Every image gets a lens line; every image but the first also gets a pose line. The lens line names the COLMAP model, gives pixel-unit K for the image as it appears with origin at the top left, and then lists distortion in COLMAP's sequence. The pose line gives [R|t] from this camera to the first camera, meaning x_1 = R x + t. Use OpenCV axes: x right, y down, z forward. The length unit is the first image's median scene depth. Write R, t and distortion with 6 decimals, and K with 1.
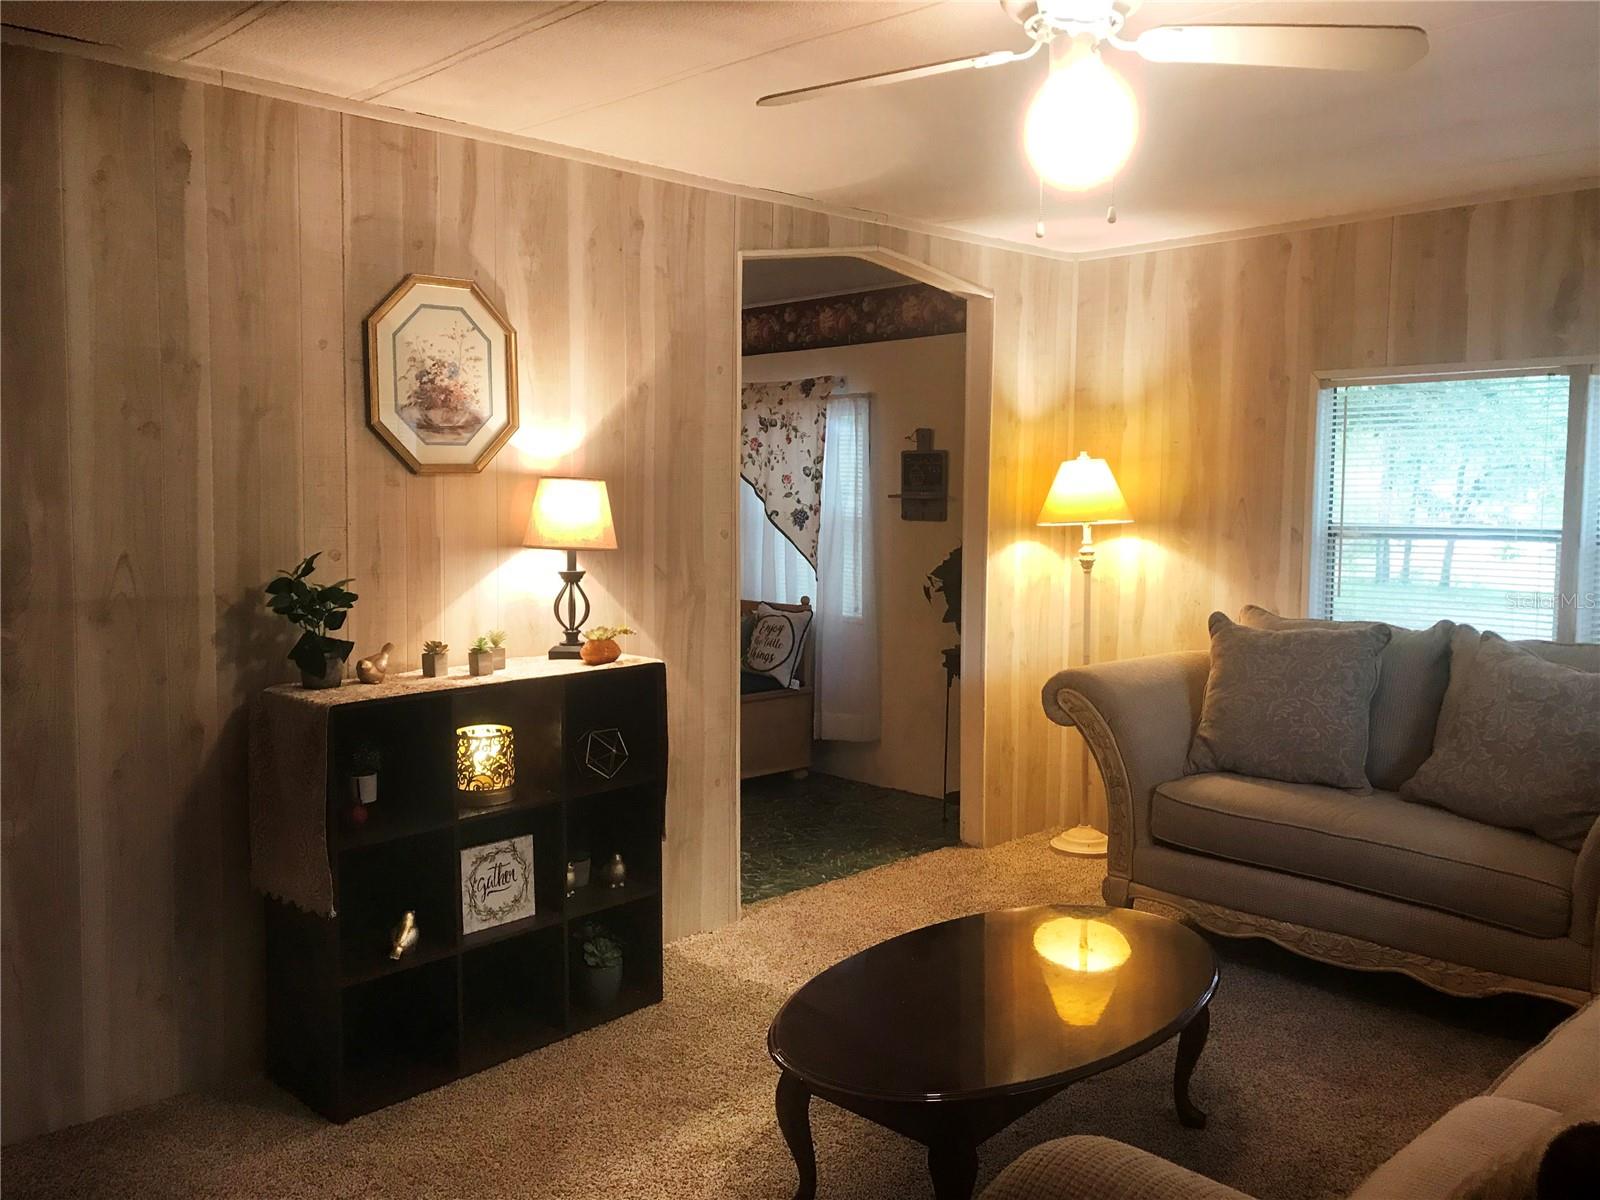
lens RADIAL K [[1335.7, 0, 801.7], [0, 1335.7, 590.1], [0, 0, 1]] dist [0.044336, -0.063457]
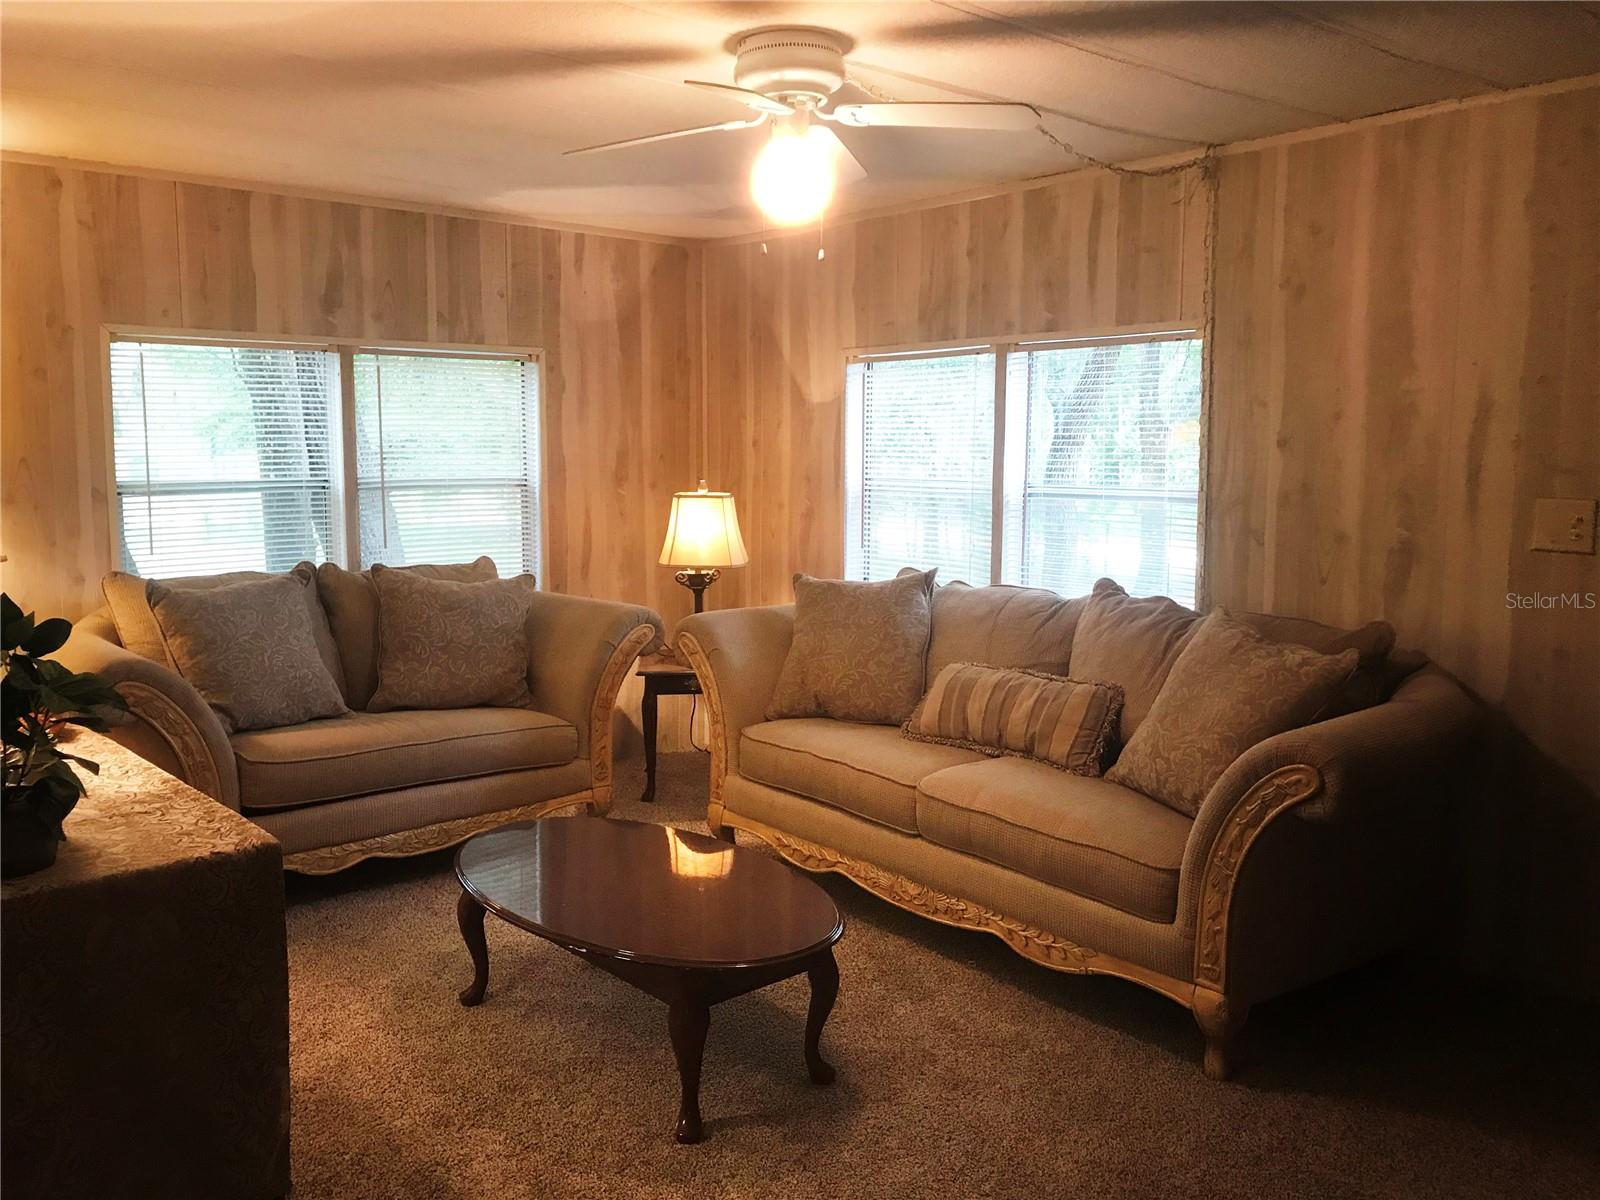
lens RADIAL K [[1335.7, 0, 799.3], [0, 1335.7, 603.0], [0, 0, 1]] dist [0.044336, -0.063457]
pose [[0.045581, -0.121789, 0.991509, -0.590730], [0.074262, 0.990207, 0.118215, -0.043430], [-0.996197, 0.068243, 0.054179, 0.482043]]
